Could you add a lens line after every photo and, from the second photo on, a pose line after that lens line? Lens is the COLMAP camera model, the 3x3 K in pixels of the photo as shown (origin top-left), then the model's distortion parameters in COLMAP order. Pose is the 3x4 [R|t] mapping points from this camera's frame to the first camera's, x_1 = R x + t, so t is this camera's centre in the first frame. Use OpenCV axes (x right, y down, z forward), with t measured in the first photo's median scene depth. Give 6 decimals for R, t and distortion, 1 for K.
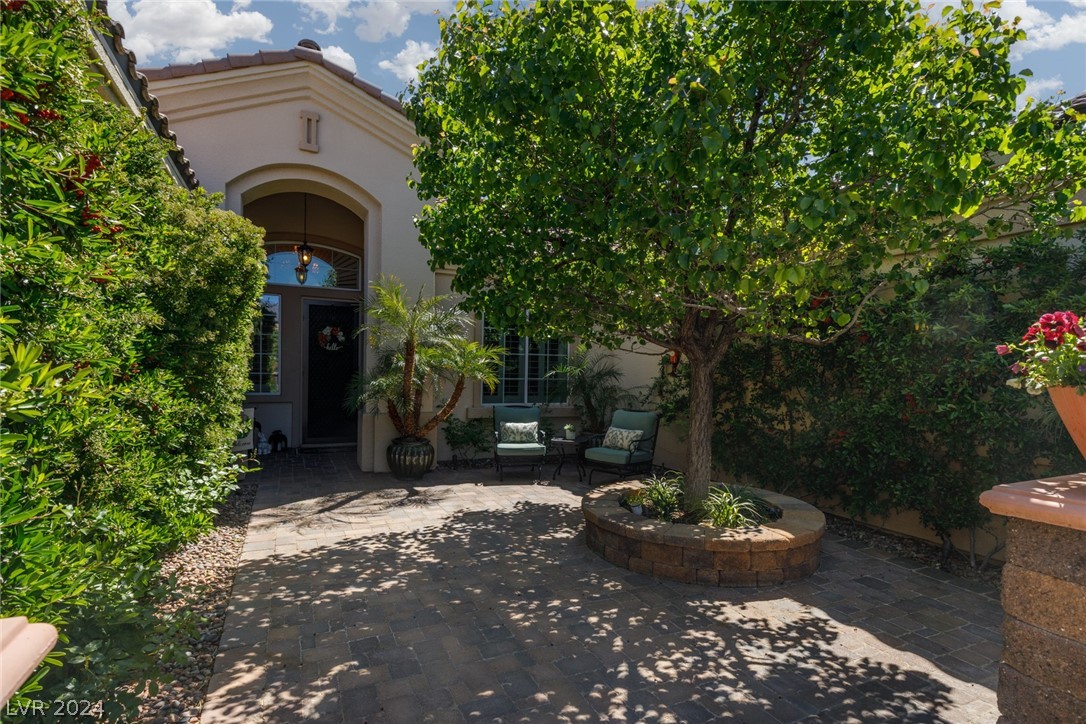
lens RADIAL K [[555.2, 0, 558.2], [0, 555.2, 382.9], [0, 0, 1]] dist [0.003128, 0.000435]
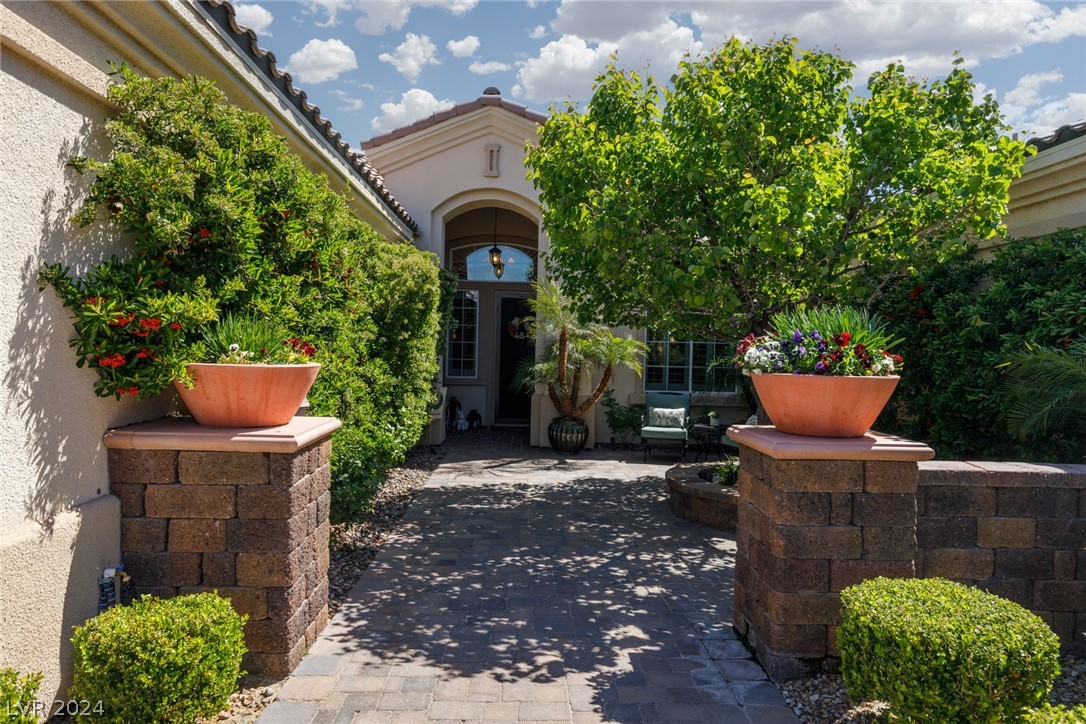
lens RADIAL K [[721.2, 0, 542.5], [0, 721.2, 361.0], [0, 0, 1]] dist [-0.007163, -0.000049]
pose [[0.909802, 0.009127, -0.414943, 0.311126], [-0.015585, 0.999804, -0.012181, 0.002598], [0.414750, 0.017549, 0.909766, -0.378162]]
